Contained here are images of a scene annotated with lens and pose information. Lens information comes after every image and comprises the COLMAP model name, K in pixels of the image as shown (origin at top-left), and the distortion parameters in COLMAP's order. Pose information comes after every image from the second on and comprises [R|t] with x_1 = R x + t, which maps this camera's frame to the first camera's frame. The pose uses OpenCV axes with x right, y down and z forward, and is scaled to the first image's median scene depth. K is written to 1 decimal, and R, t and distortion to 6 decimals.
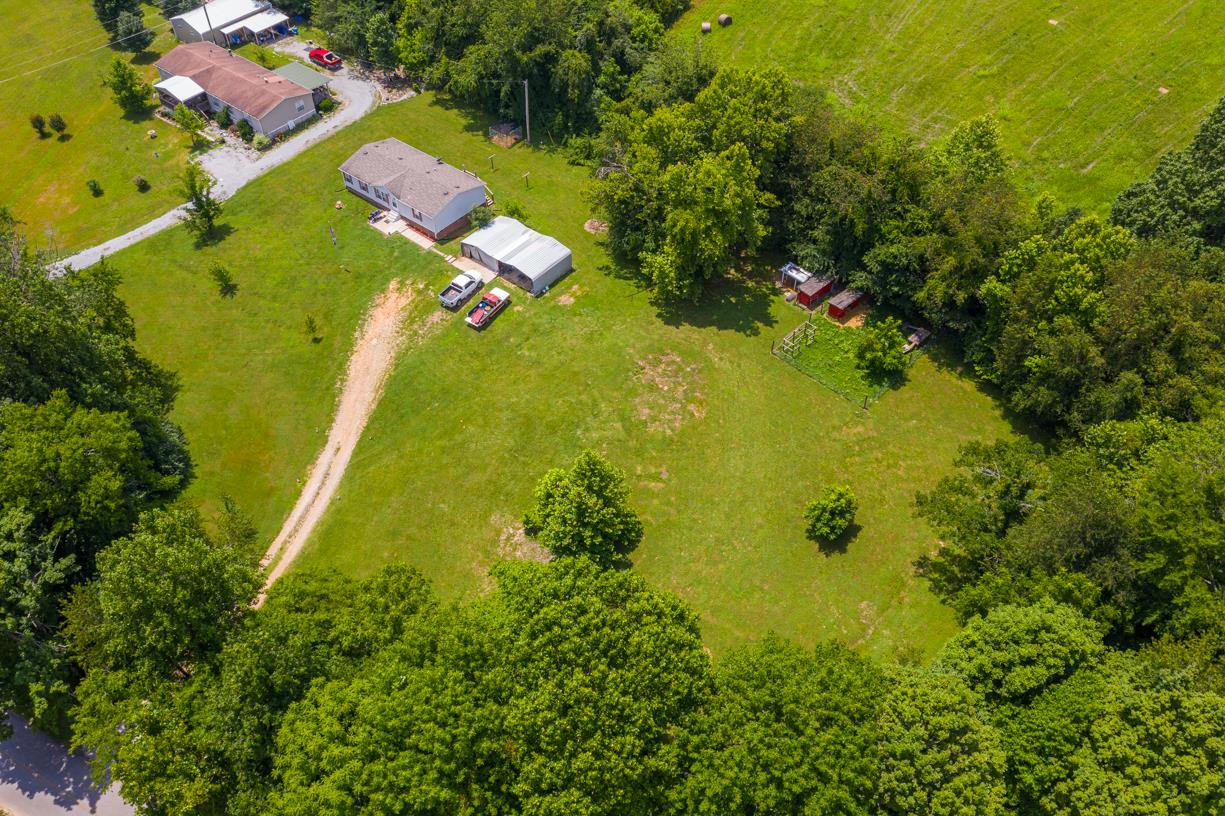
lens RADIAL K [[964.8, 0, 613.2], [0, 964.8, 397.2], [0, 0, 1]] dist [-0.008749, -0.001464]
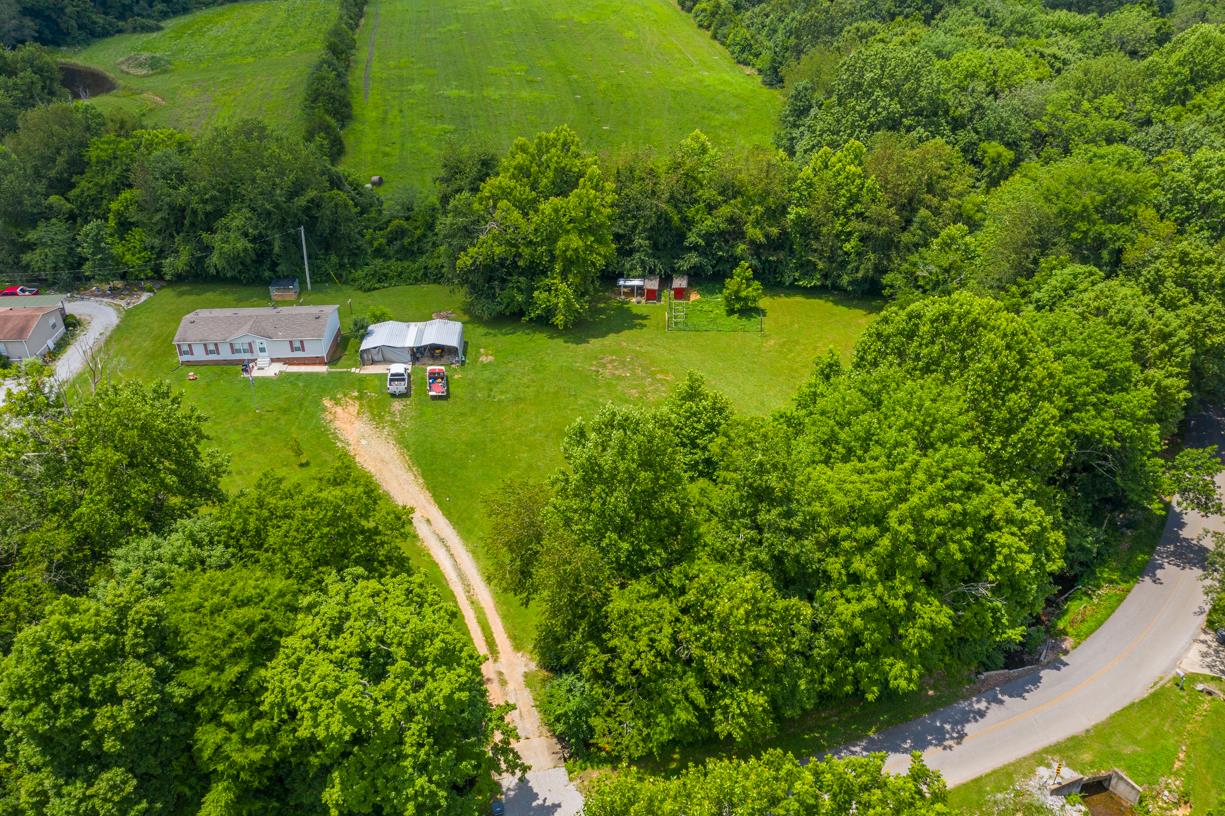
lens RADIAL K [[964.8, 0, 610.5], [0, 964.8, 407.4], [0, 0, 1]] dist [-0.008749, -0.001464]
pose [[0.741664, -0.334178, 0.581600, -0.583848], [0.486192, 0.865168, -0.122888, 0.141217], [-0.462116, 0.373911, 0.804139, 0.113108]]
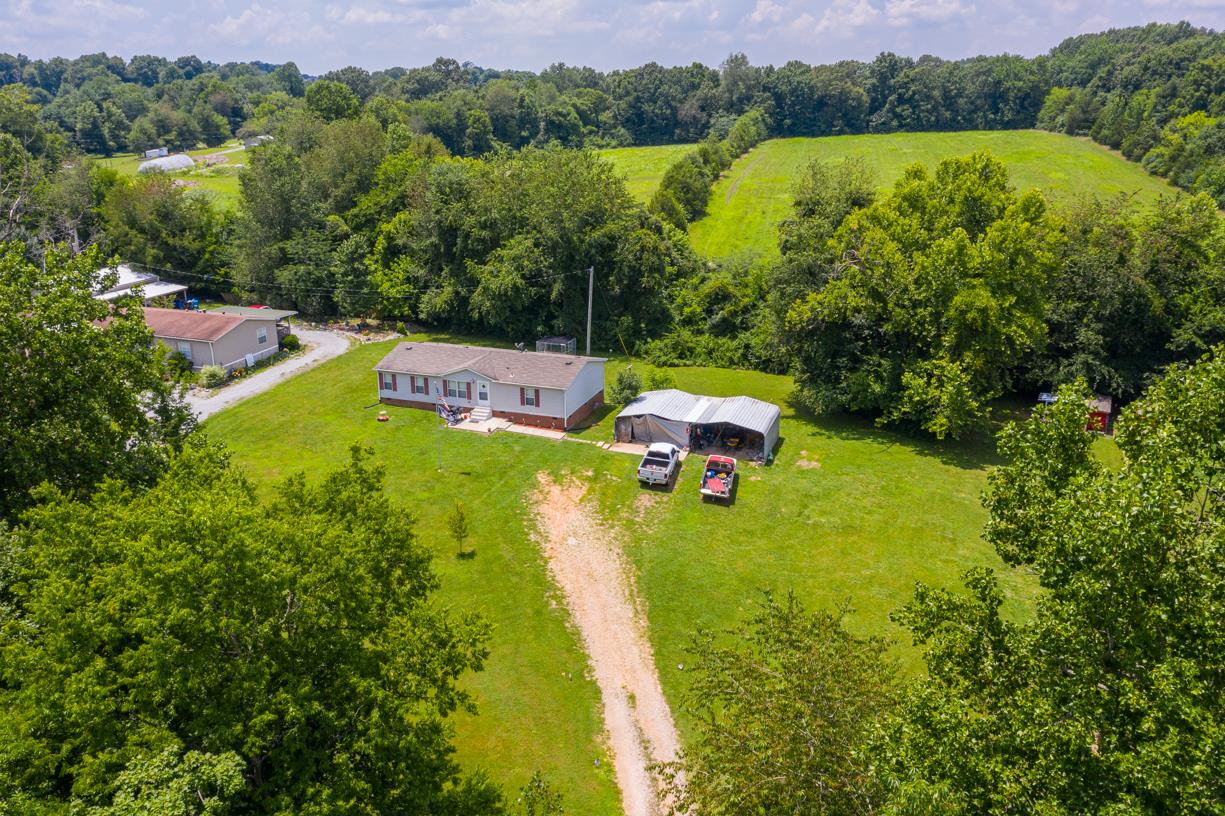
lens RADIAL K [[964.8, 0, 609.8], [0, 964.8, 409.8], [0, 0, 1]] dist [-0.008749, -0.001464]
pose [[0.941552, -0.096153, 0.322854, -0.385026], [0.237063, 0.870040, -0.432241, 0.117792], [-0.239334, 0.483514, 0.841982, 0.471940]]
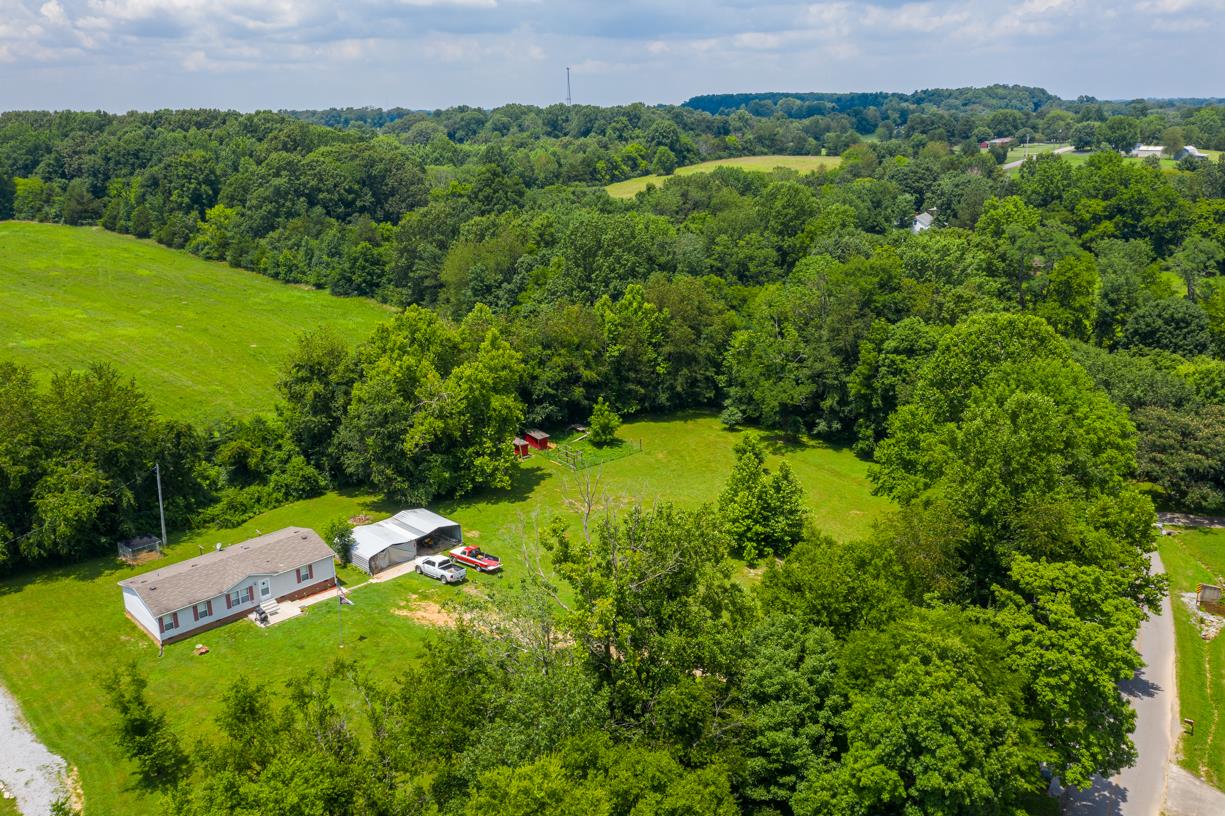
lens RADIAL K [[964.8, 0, 612.4], [0, 964.8, 406.0], [0, 0, 1]] dist [-0.008749, -0.001464]
pose [[0.105661, -0.278906, 0.954488, -0.944885], [0.729627, 0.673909, 0.116151, -0.200998], [-0.675633, 0.684147, 0.274703, 0.550542]]
